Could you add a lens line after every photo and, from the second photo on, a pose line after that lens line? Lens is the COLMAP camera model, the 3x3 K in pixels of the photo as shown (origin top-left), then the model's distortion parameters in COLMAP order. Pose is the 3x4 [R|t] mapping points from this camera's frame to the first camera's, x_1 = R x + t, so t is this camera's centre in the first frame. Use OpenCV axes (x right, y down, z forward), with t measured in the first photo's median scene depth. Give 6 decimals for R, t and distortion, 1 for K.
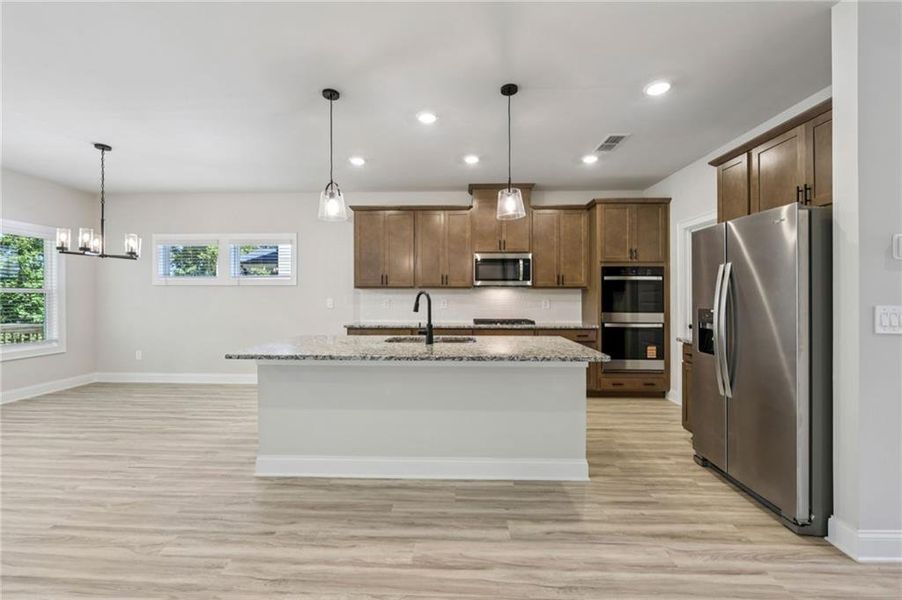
lens RADIAL K [[366.4, 0, 447.8], [0, 366.4, 300.6], [0, 0, 1]] dist [-0.009333, 0.000391]
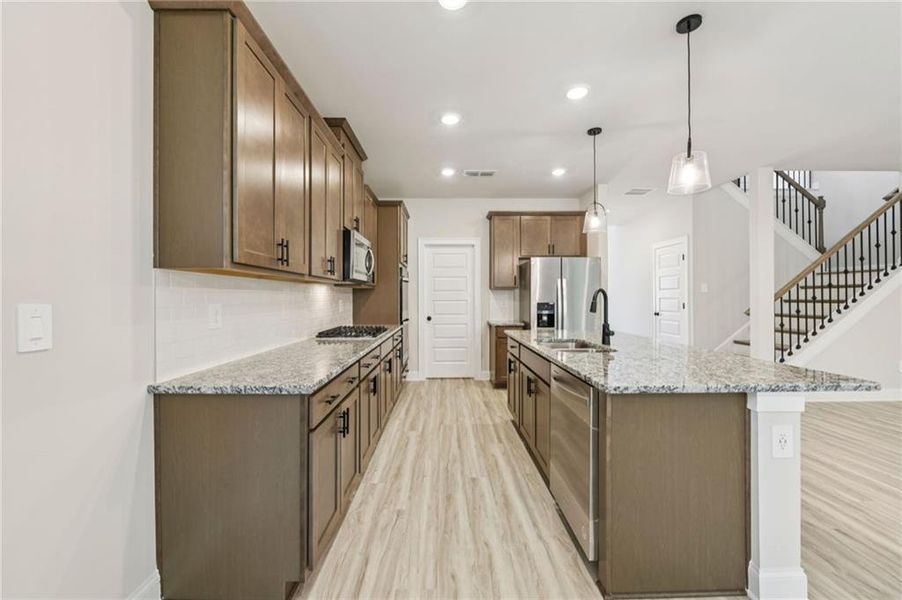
lens RADIAL K [[375.6, 0, 455.1], [0, 375.6, 291.9], [0, 0, 1]] dist [-0.009565, -0.001276]
pose [[-0.073948, 0.011074, 0.997201, -0.807498], [0.010689, 0.999890, -0.010311, -0.012516], [-0.997205, 0.009896, -0.074058, 1.155759]]
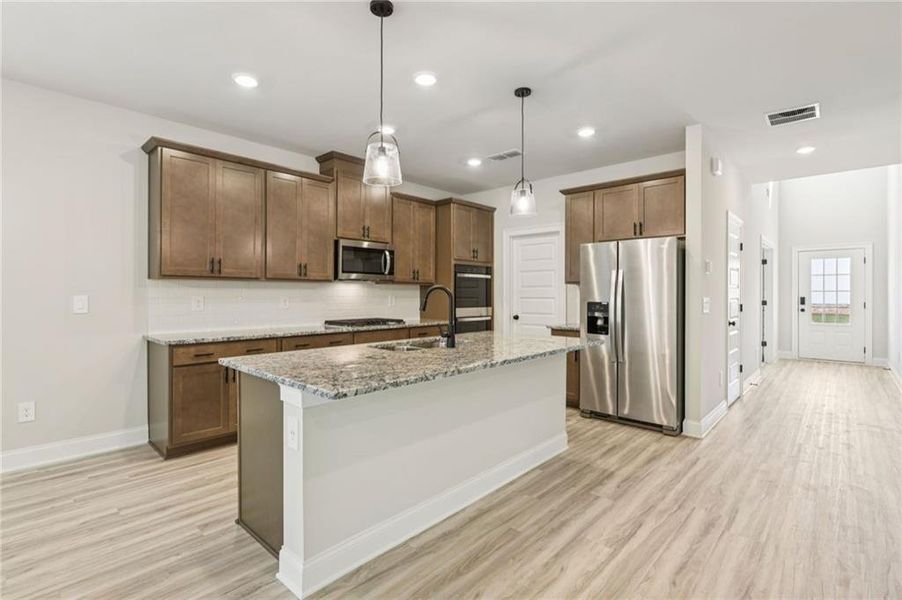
lens RADIAL K [[431.0, 0, 445.4], [0, 431.0, 295.0], [0, 0, 1]] dist [-0.011963, -0.001681]
pose [[0.654317, -0.002353, 0.756217, -0.656845], [0.006254, 0.999978, -0.002300, -0.002395], [-0.756195, 0.006234, 0.654317, 0.274527]]
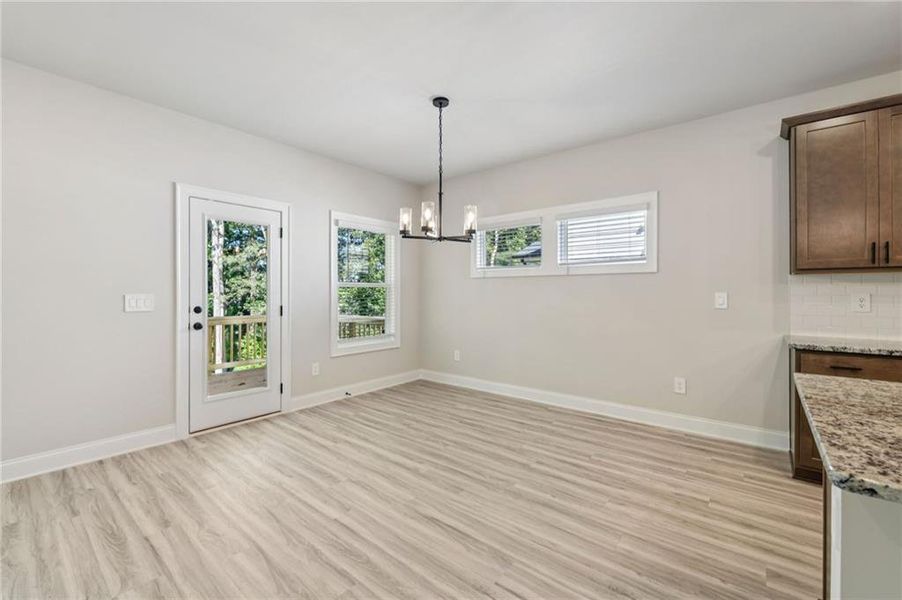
lens RADIAL K [[375.6, 0, 446.3], [0, 375.6, 292.7], [0, 0, 1]] dist [-0.009565, -0.001276]
pose [[0.787542, -0.003381, -0.616251, -0.440694], [-0.002915, 0.999953, -0.009211, 0.002167], [0.616254, 0.009051, 0.787496, 0.368242]]
